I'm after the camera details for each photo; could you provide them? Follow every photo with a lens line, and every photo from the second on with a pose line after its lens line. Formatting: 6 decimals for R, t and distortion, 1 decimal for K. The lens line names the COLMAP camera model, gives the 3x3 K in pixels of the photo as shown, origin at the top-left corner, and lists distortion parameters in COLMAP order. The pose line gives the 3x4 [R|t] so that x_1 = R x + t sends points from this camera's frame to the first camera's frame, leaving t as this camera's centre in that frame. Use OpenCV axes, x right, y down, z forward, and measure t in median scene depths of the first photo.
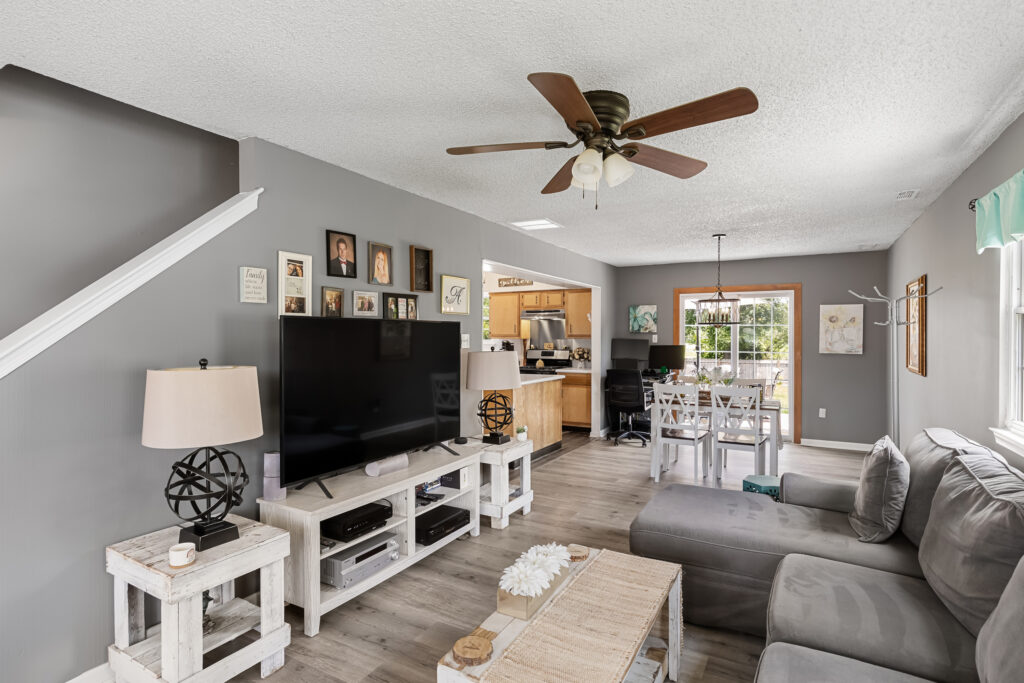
lens RADIAL K [[513.0, 0, 508.6], [0, 513.0, 337.7], [0, 0, 1]] dist [-0.002587, -0.000015]
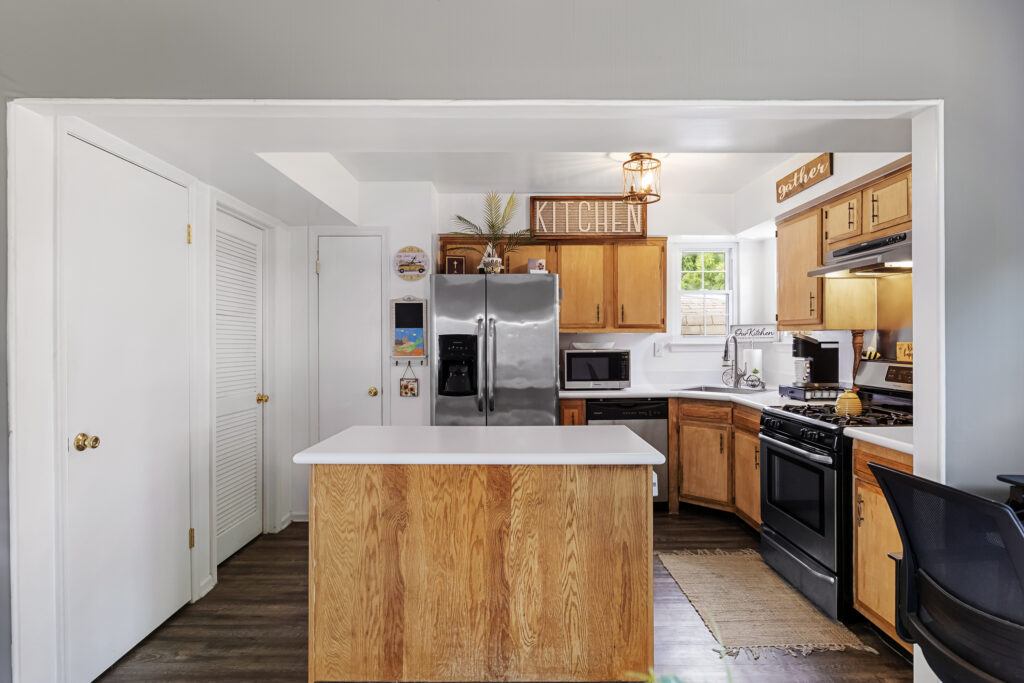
lens RADIAL K [[553.9, 0, 501.6], [0, 553.9, 338.3], [0, 0, 1]] dist [-0.004801, -0.001358]
pose [[0.484320, -0.000727, -0.874890, 0.274975], [-0.003121, 0.999992, -0.002558, 0.010365], [0.874885, 0.003969, 0.484314, 0.638694]]
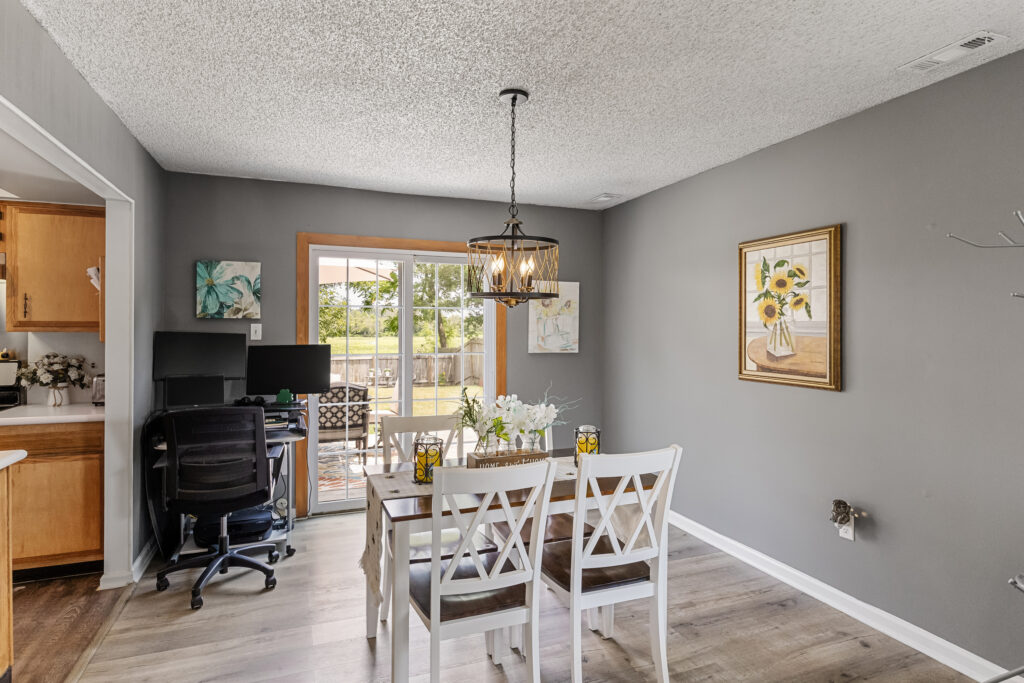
lens RADIAL K [[553.9, 0, 521.0], [0, 553.9, 330.9], [0, 0, 1]] dist [-0.004801, -0.001358]
pose [[0.622641, 0.001760, 0.782505, 0.029253], [0.000571, 0.999996, -0.002704, 0.002584], [-0.782507, 0.002130, 0.622638, 0.455129]]
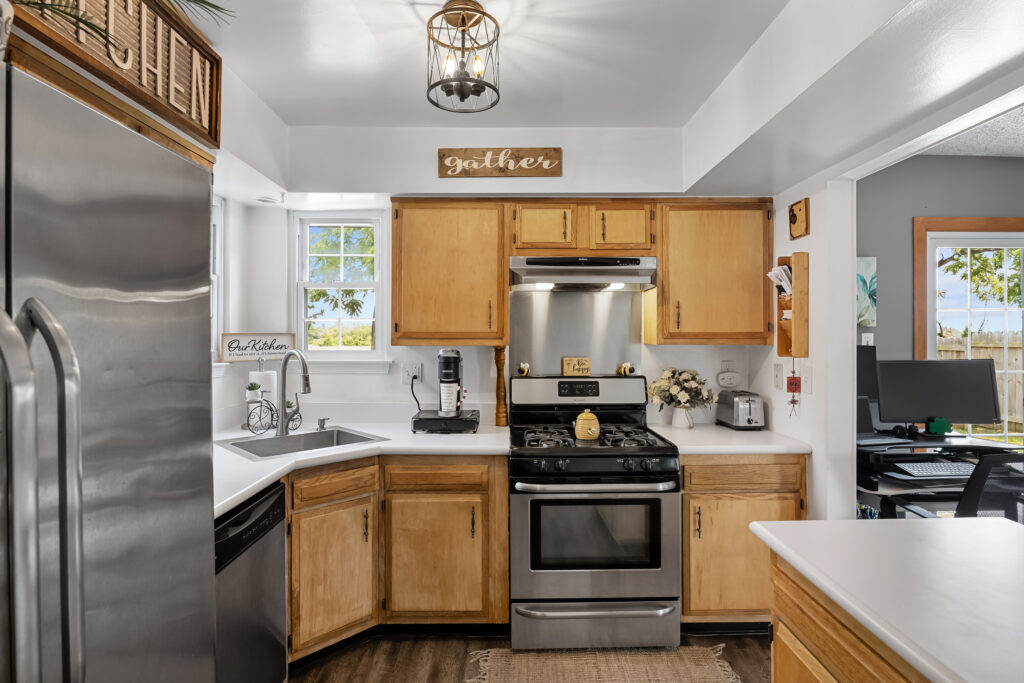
lens RADIAL K [[553.9, 0, 507.8], [0, 553.9, 335.9], [0, 0, 1]] dist [-0.004801, -0.001358]
pose [[0.860263, 0.002368, 0.509845, -0.161669], [0.004324, 0.999919, -0.011939, 0.000097], [-0.509832, 0.012475, 0.860183, 0.743552]]
